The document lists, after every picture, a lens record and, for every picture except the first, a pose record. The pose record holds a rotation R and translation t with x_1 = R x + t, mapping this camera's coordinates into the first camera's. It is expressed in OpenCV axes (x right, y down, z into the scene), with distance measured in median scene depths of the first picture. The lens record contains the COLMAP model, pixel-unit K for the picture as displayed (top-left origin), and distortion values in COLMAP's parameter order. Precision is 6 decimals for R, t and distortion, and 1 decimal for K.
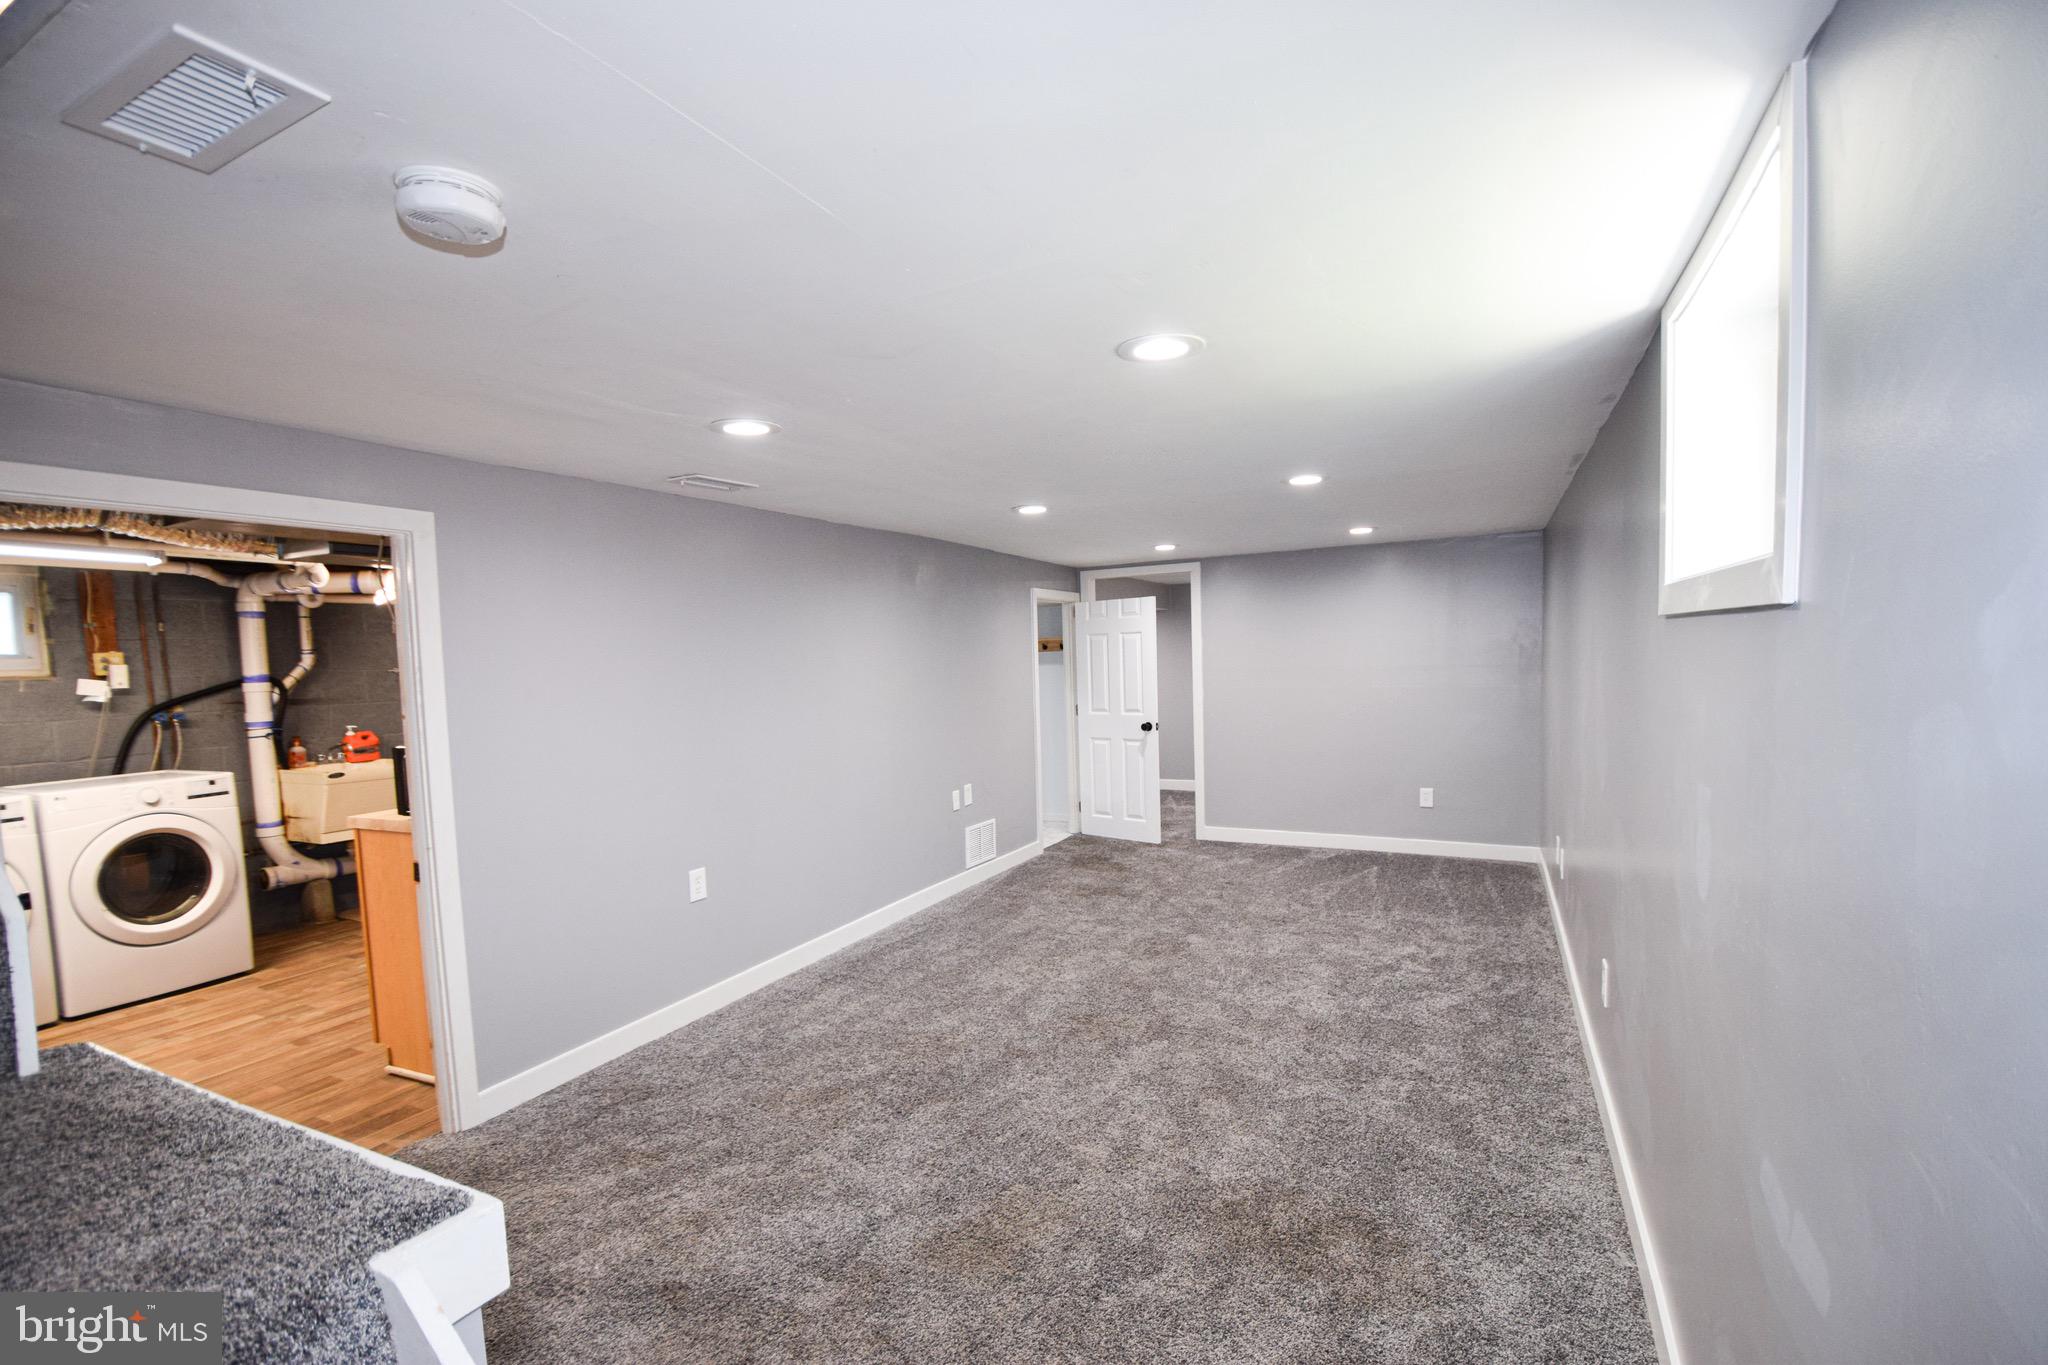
lens RADIAL K [[905.4, 0, 1030.7], [0, 905.4, 712.8], [0, 0, 1]] dist [-0.000932, -0.011473]
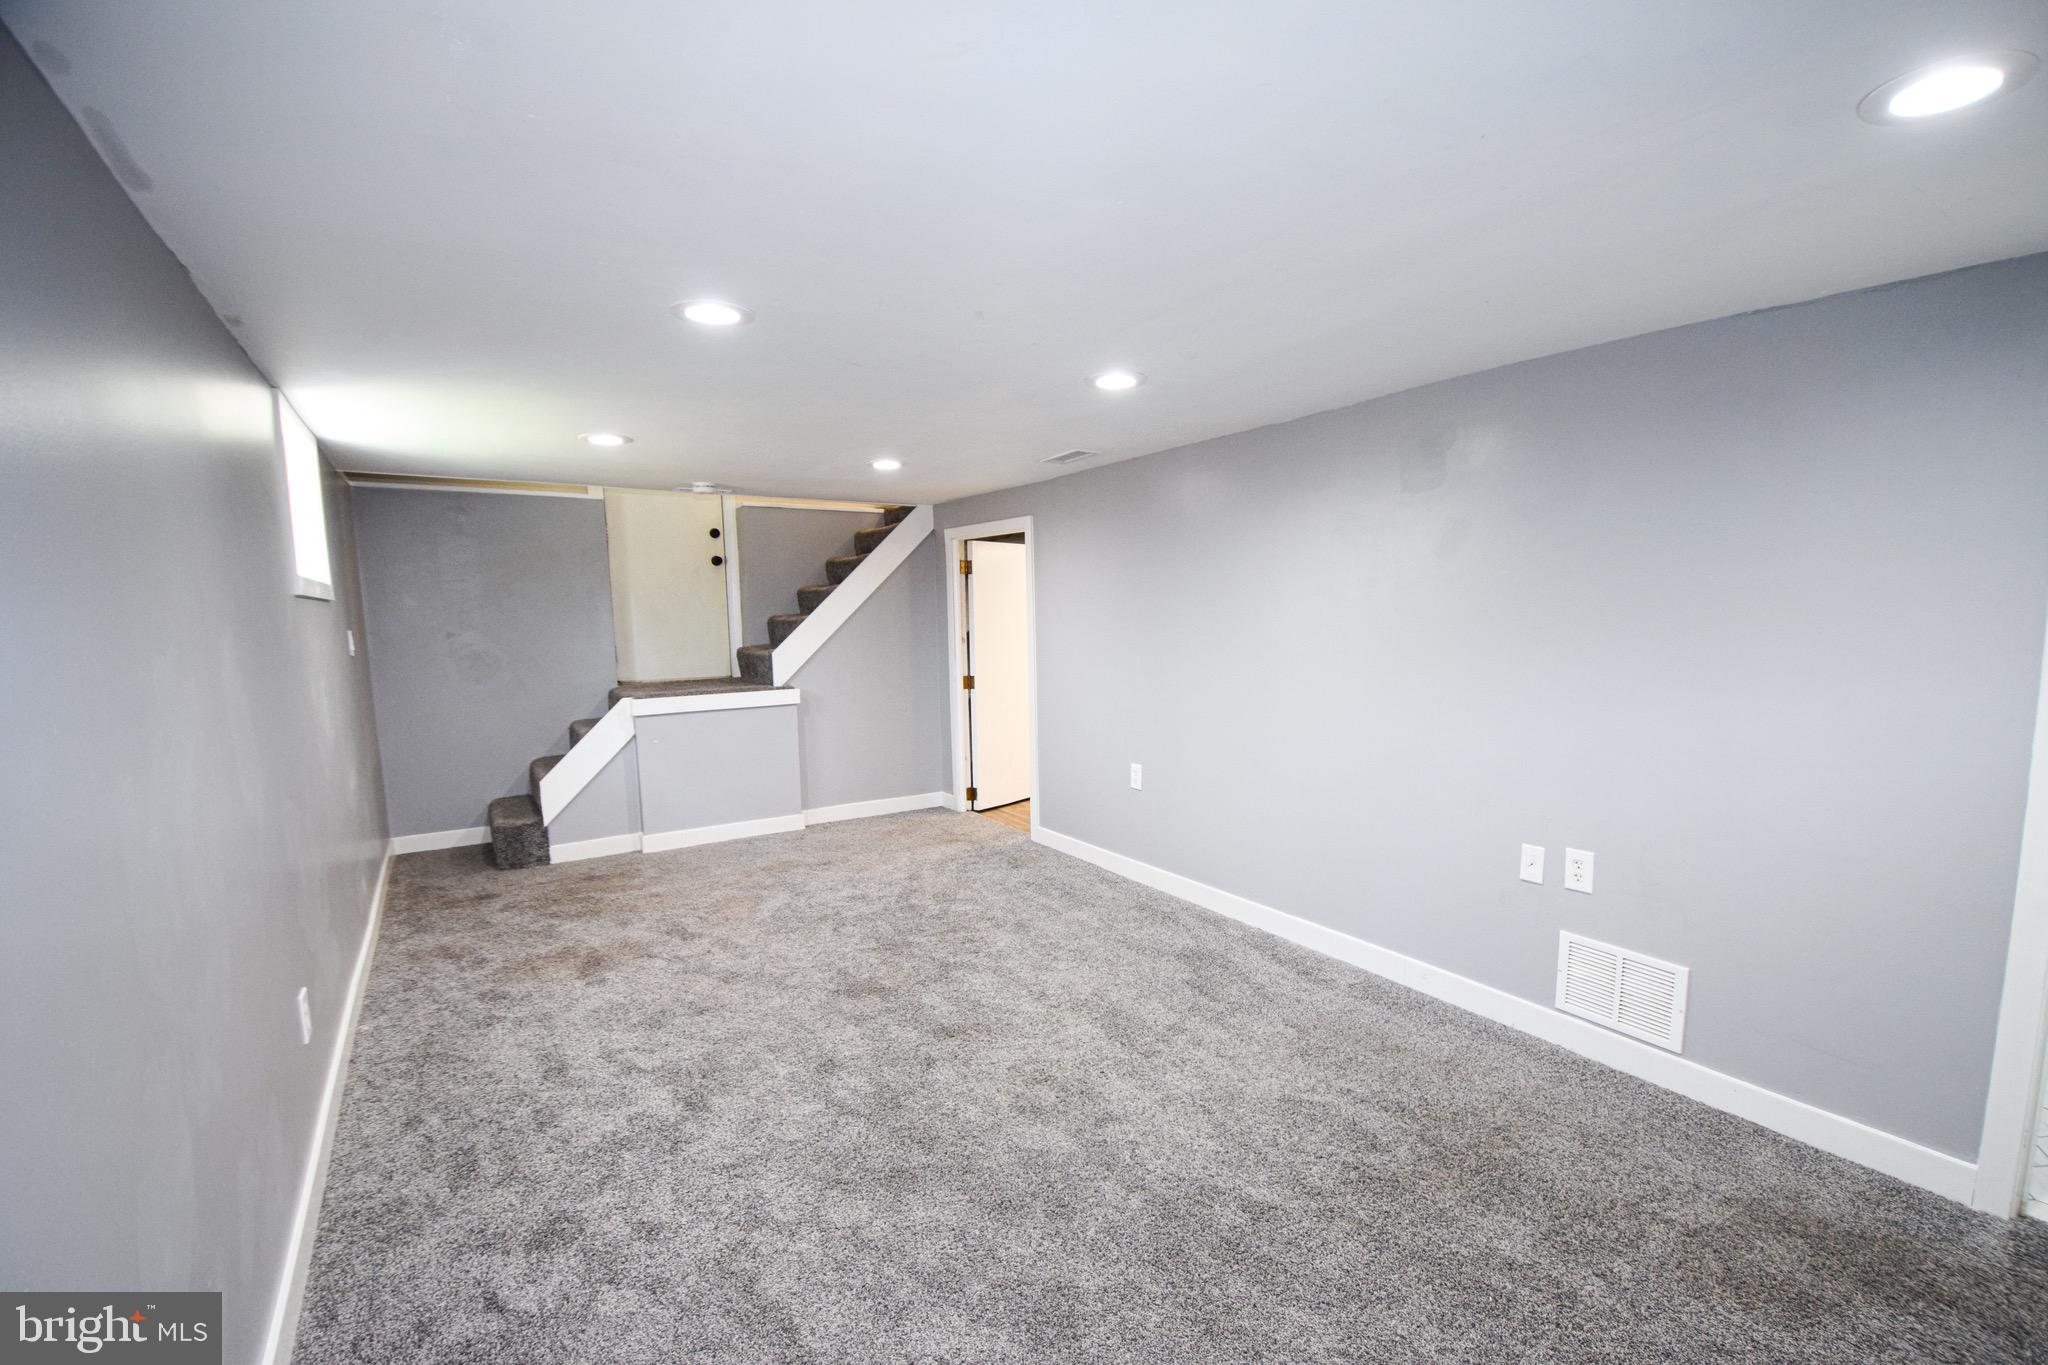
lens RADIAL K [[905.4, 0, 1030.7], [0, 905.4, 712.8], [0, 0, 1]] dist [-0.000932, -0.011473]
pose [[-0.504205, 0.177232, -0.845202, 0.488039], [0.007691, 0.979597, 0.200825, -0.095433], [0.863550, 0.094757, -0.495281, 0.994668]]
